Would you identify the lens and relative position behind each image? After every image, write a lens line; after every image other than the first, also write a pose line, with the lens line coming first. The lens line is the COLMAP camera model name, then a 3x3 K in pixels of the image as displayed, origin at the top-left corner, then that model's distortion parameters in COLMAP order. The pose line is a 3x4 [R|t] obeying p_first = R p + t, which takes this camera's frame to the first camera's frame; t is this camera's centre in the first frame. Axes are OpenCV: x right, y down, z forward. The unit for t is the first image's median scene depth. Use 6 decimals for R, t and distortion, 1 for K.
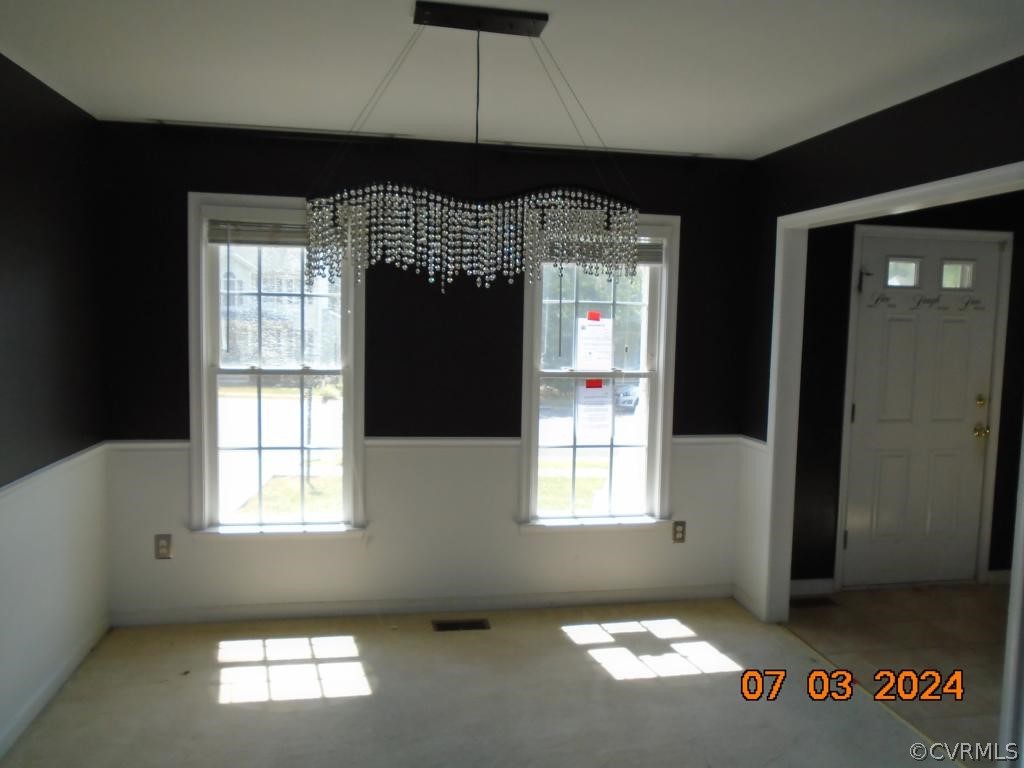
lens RADIAL K [[760.9, 0, 512.9], [0, 760.9, 379.4], [0, 0, 1]] dist [-0.018693, 0.009751]
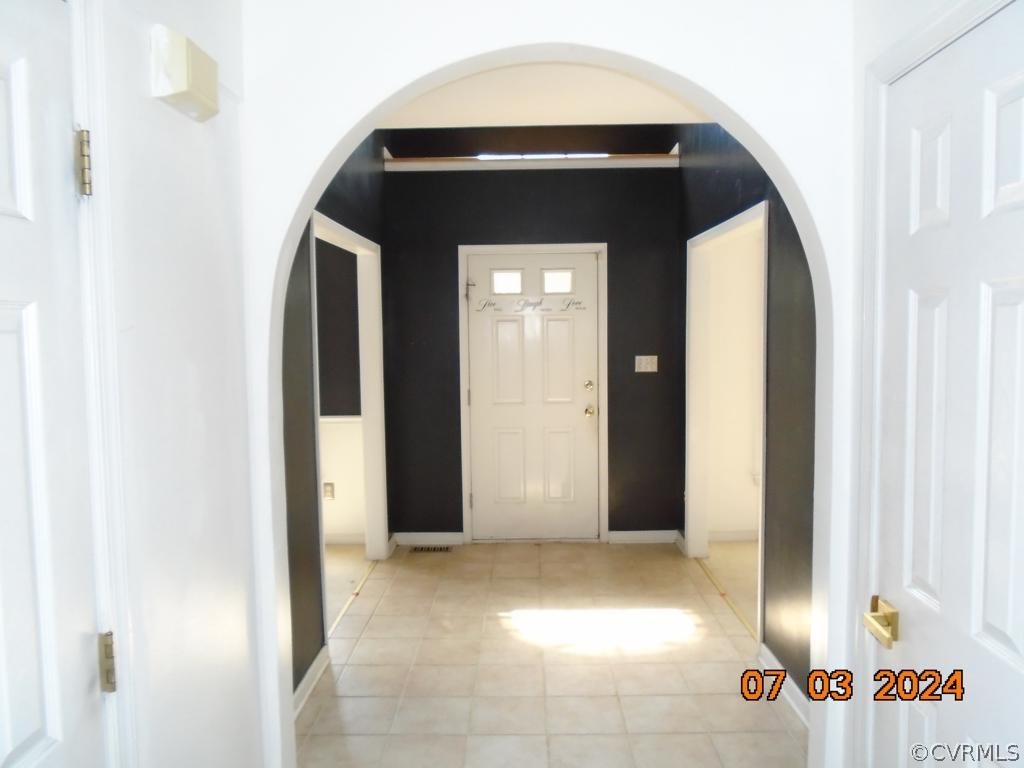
lens RADIAL K [[760.9, 0, 511.0], [0, 760.9, 386.4], [0, 0, 1]] dist [-0.018693, 0.009751]
pose [[0.979499, -0.017534, -0.200684, 0.750340], [0.016067, 0.999831, -0.008936, 0.037887], [0.200807, 0.005529, 0.979615, -0.194406]]
